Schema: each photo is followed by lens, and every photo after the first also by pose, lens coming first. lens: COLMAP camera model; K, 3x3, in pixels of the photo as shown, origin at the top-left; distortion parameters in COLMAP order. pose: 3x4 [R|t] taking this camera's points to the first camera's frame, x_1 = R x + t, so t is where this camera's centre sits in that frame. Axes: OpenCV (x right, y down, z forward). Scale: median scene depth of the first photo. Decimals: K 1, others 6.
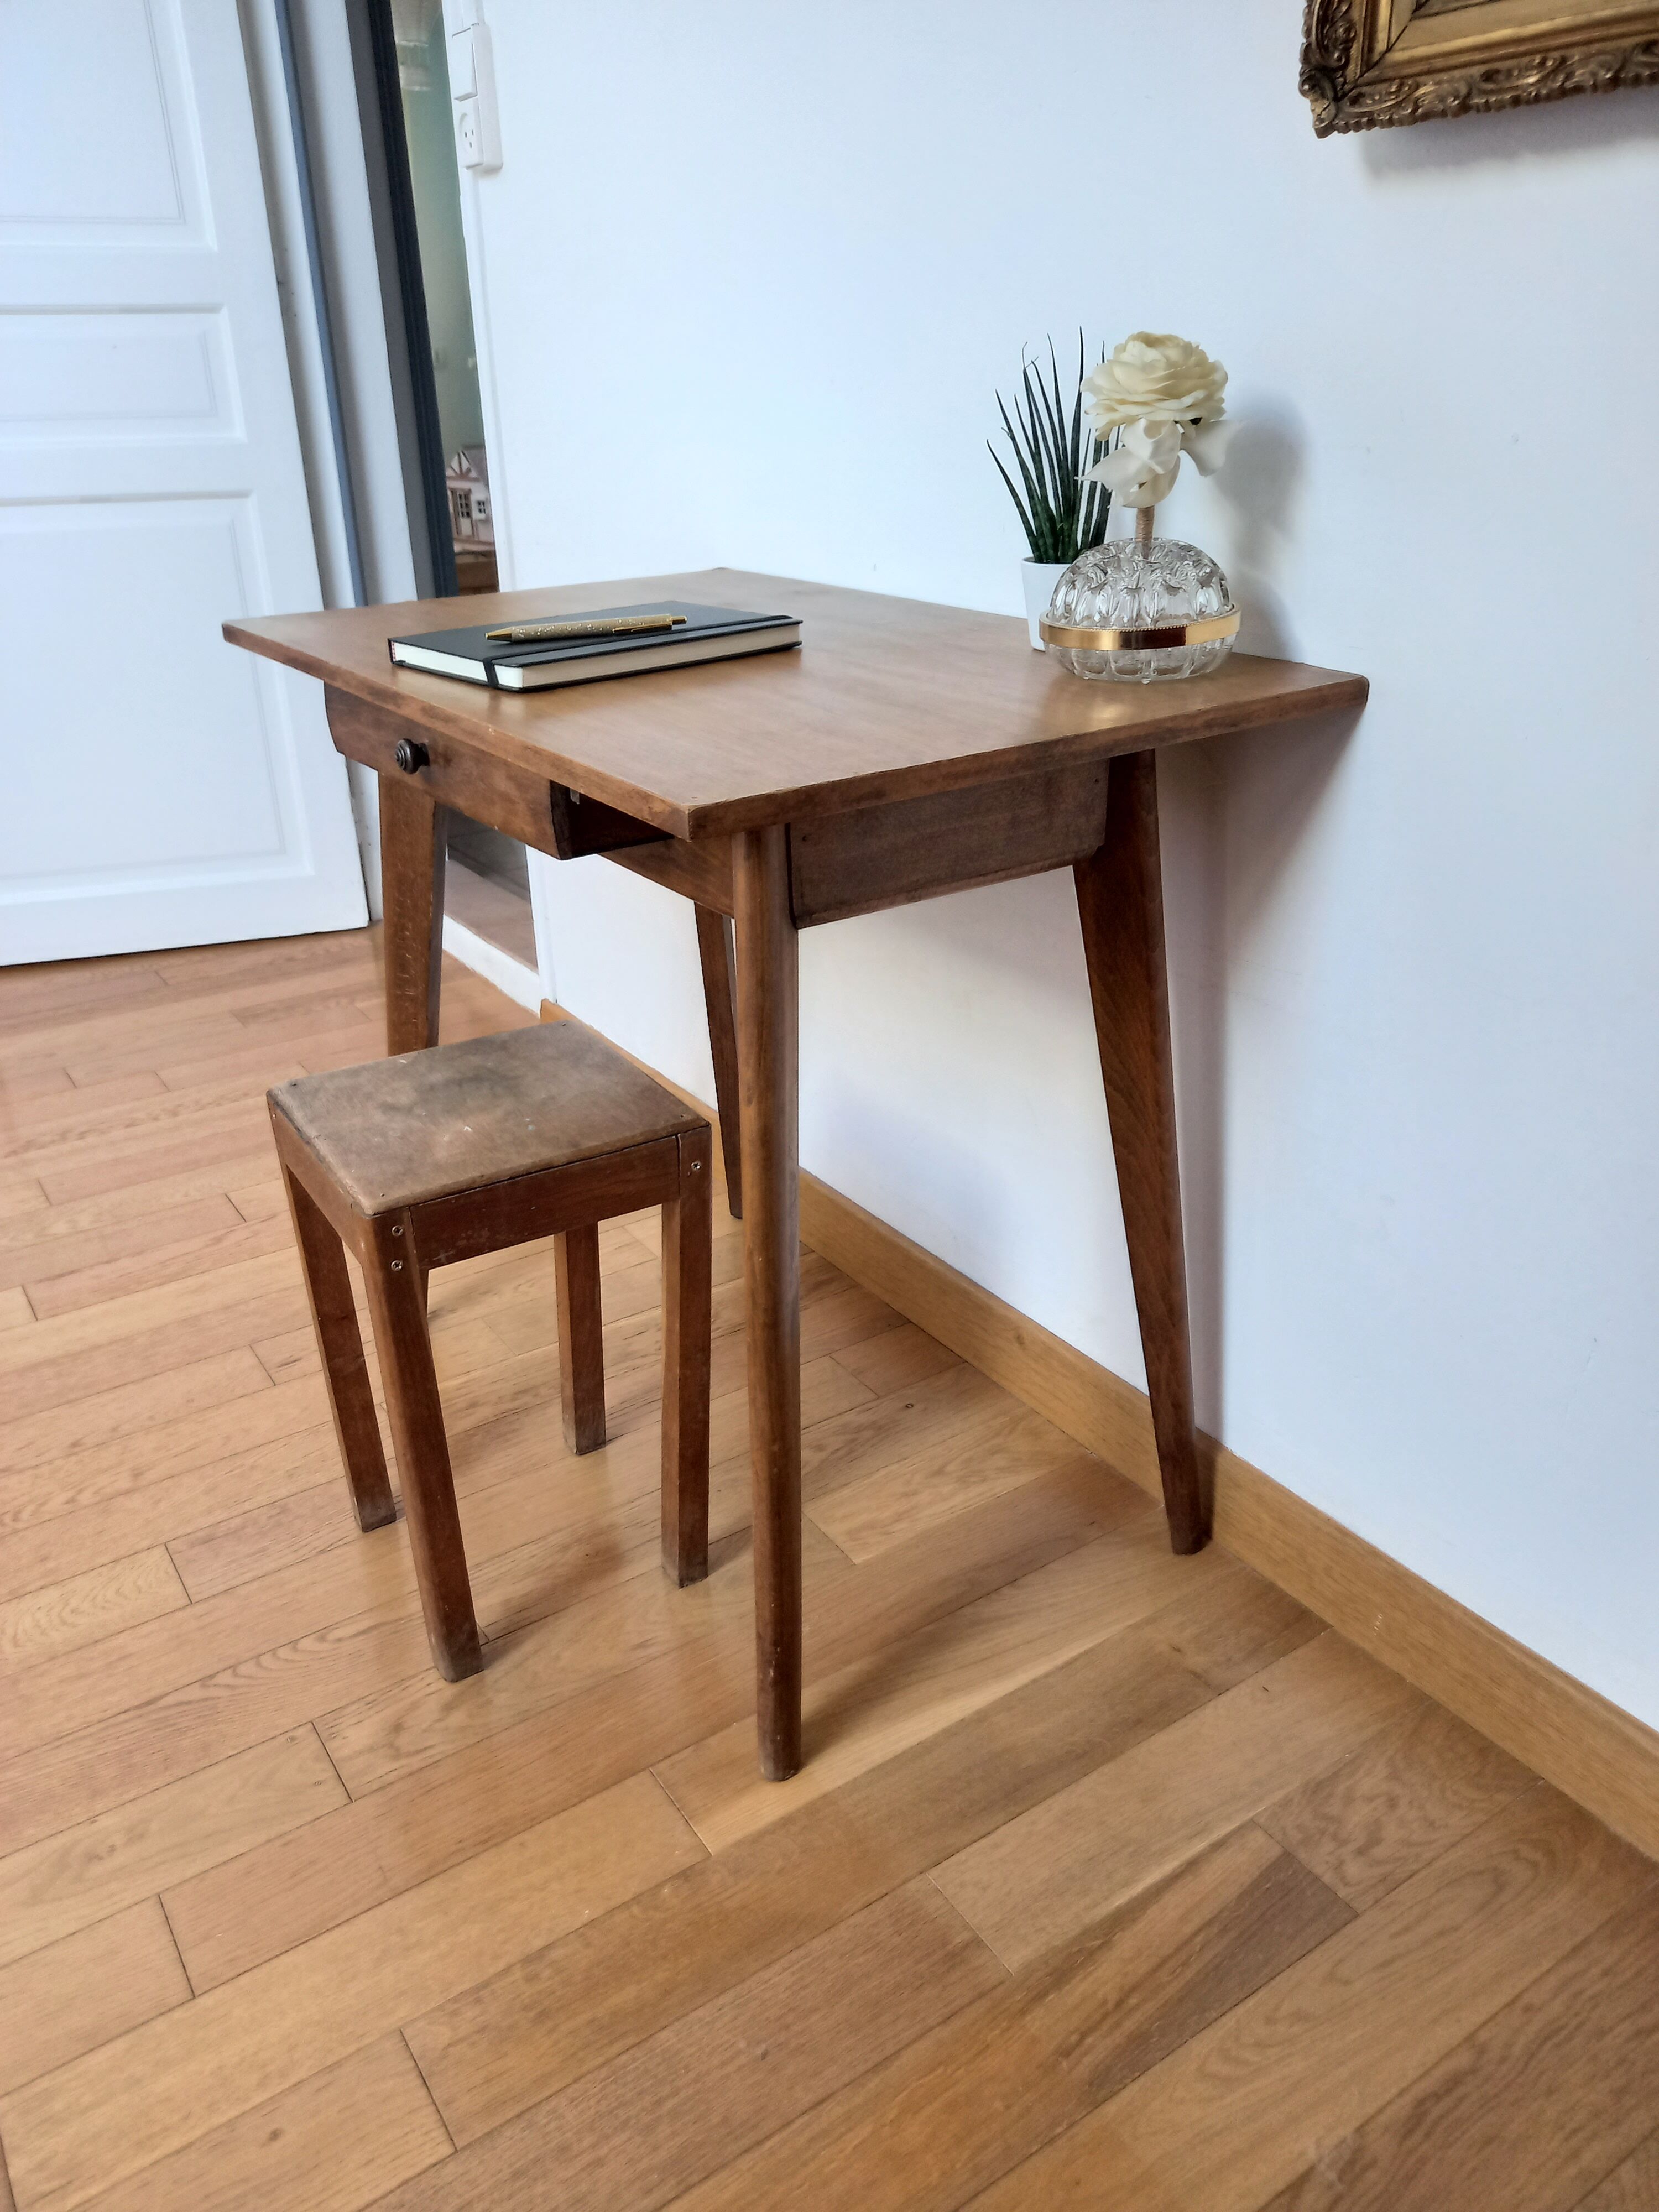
lens RADIAL K [[1614.6, 0, 860.9], [0, 1614.6, 1082.8], [0, 0, 1]] dist [0.034407, -0.031837]
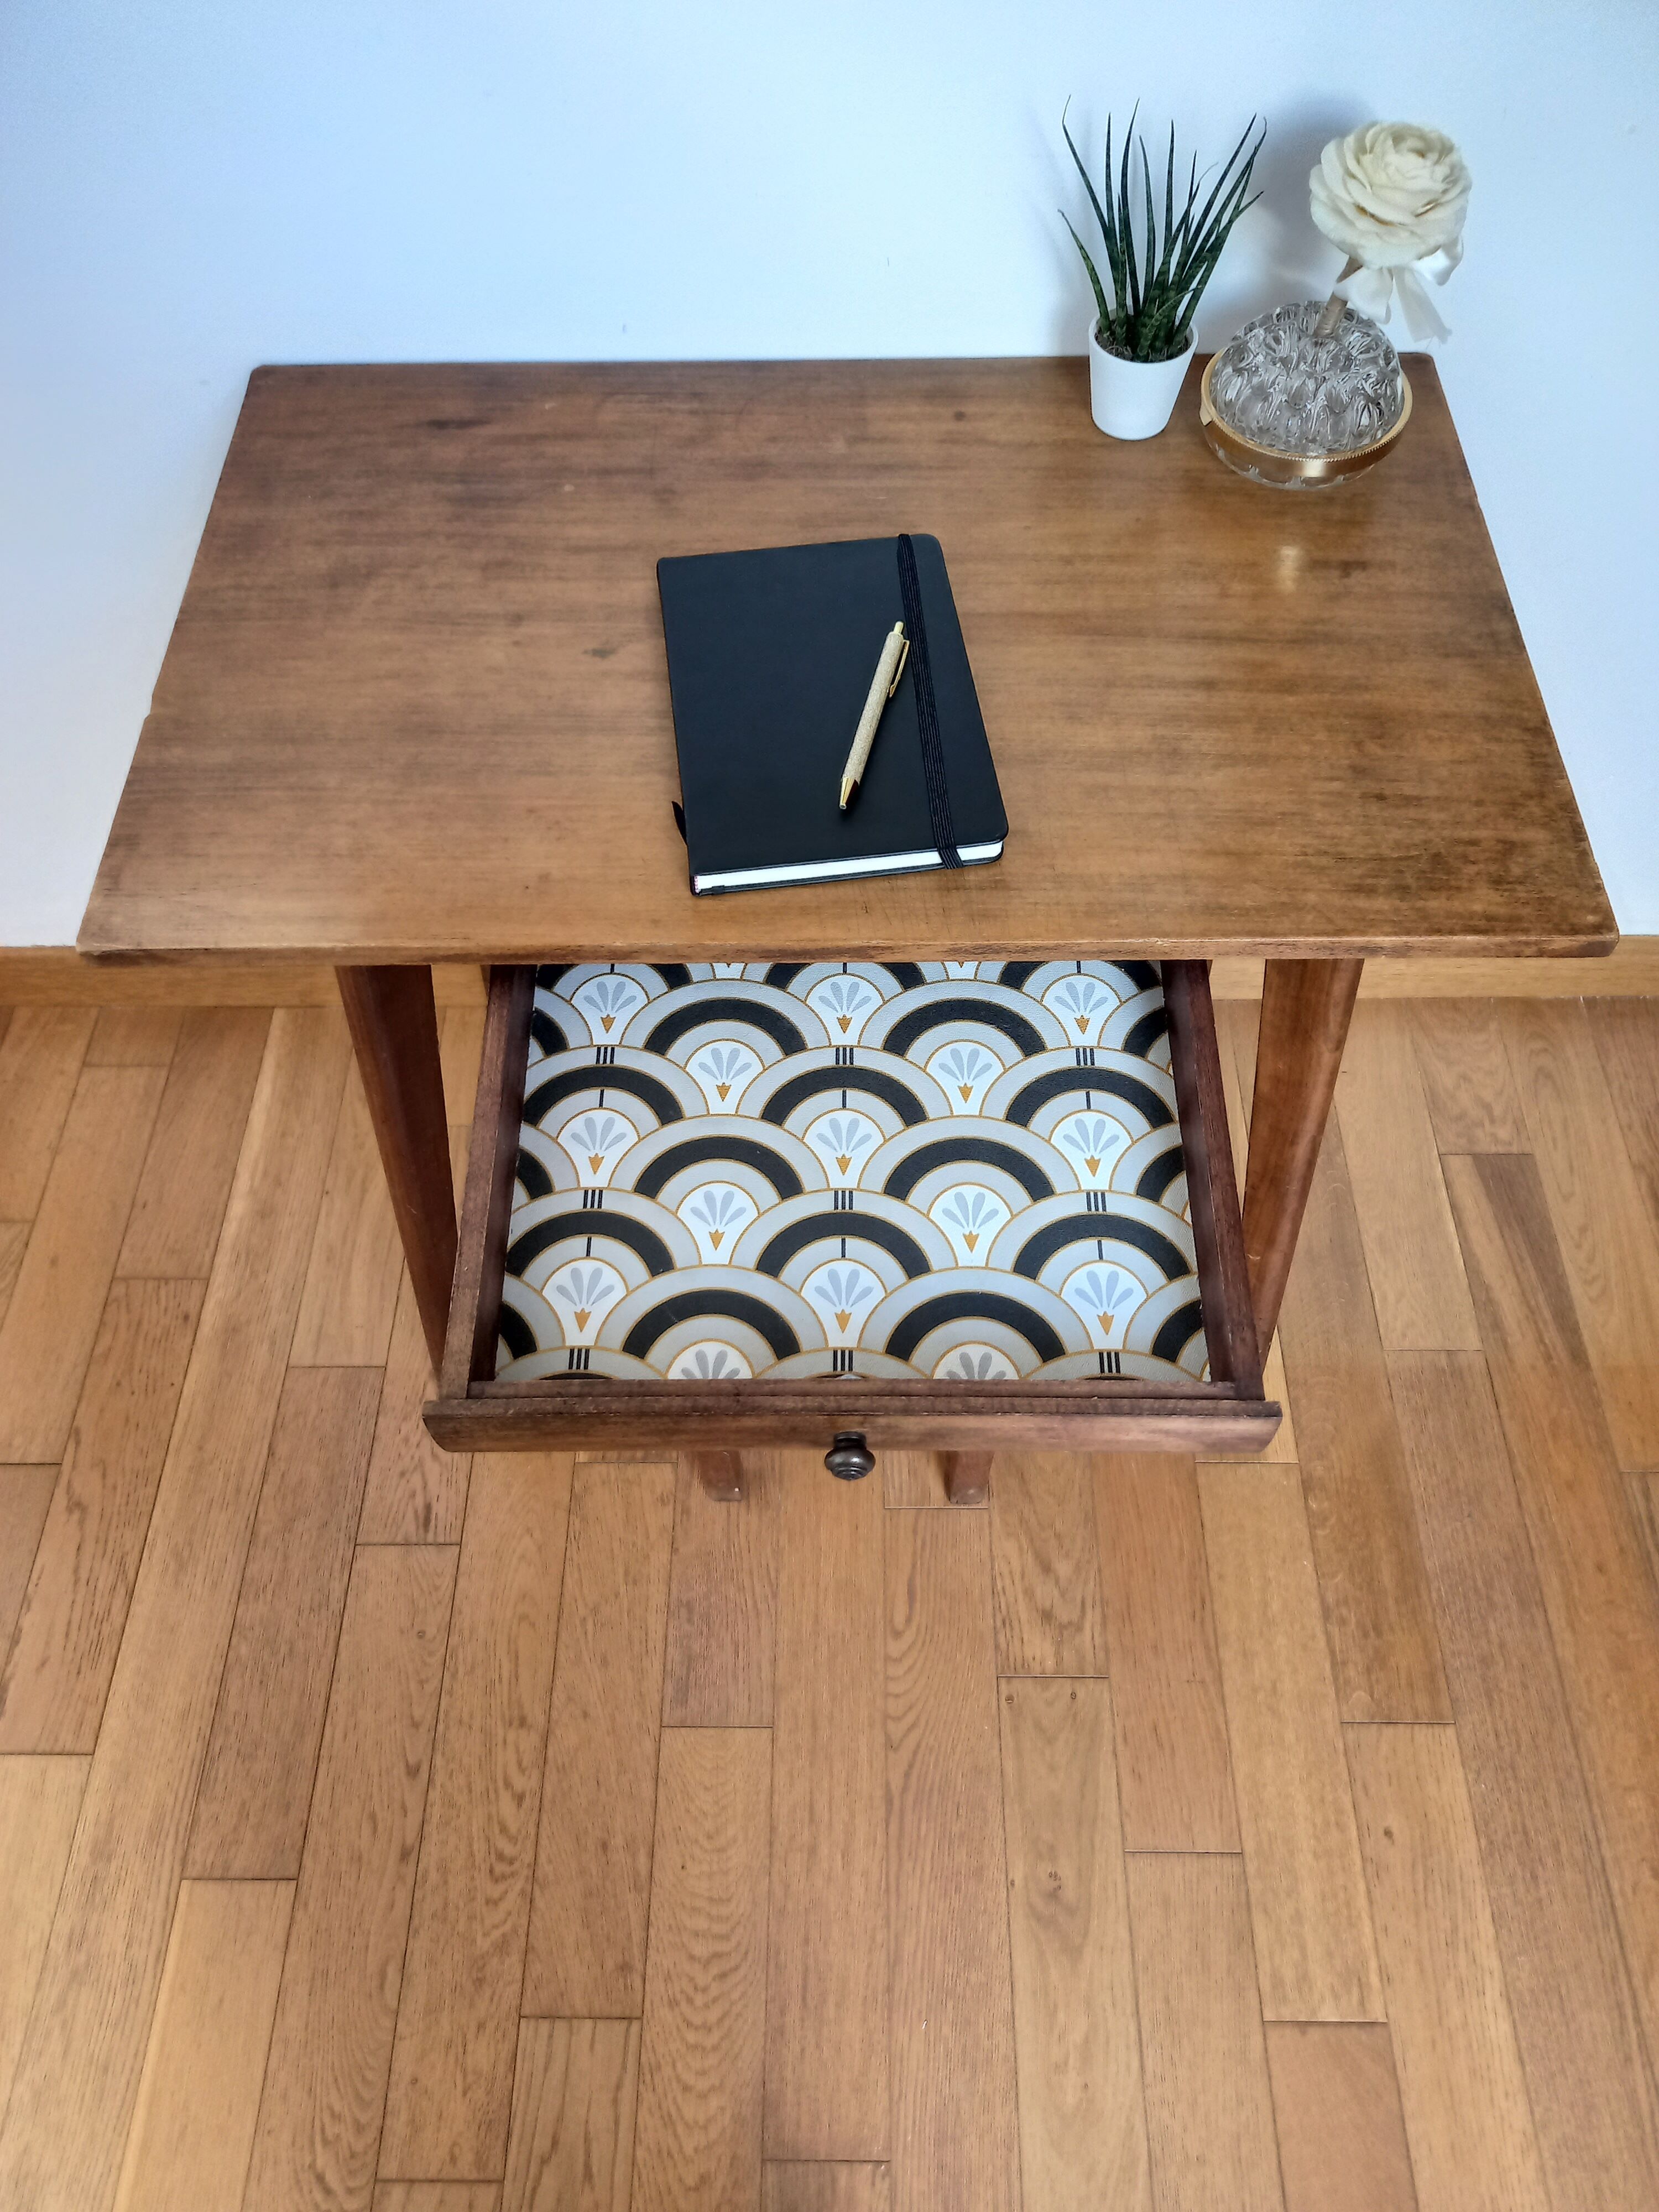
lens RADIAL K [[1614.6, 0, 806.5], [0, 1614.6, 1037.1], [0, 0, 1]] dist [0.034407, -0.031837]
pose [[0.577652, -0.673853, 0.460695, -0.708078], [0.337388, 0.711014, 0.616951, -0.732266], [-0.743295, -0.200950, 0.638069, 0.532037]]
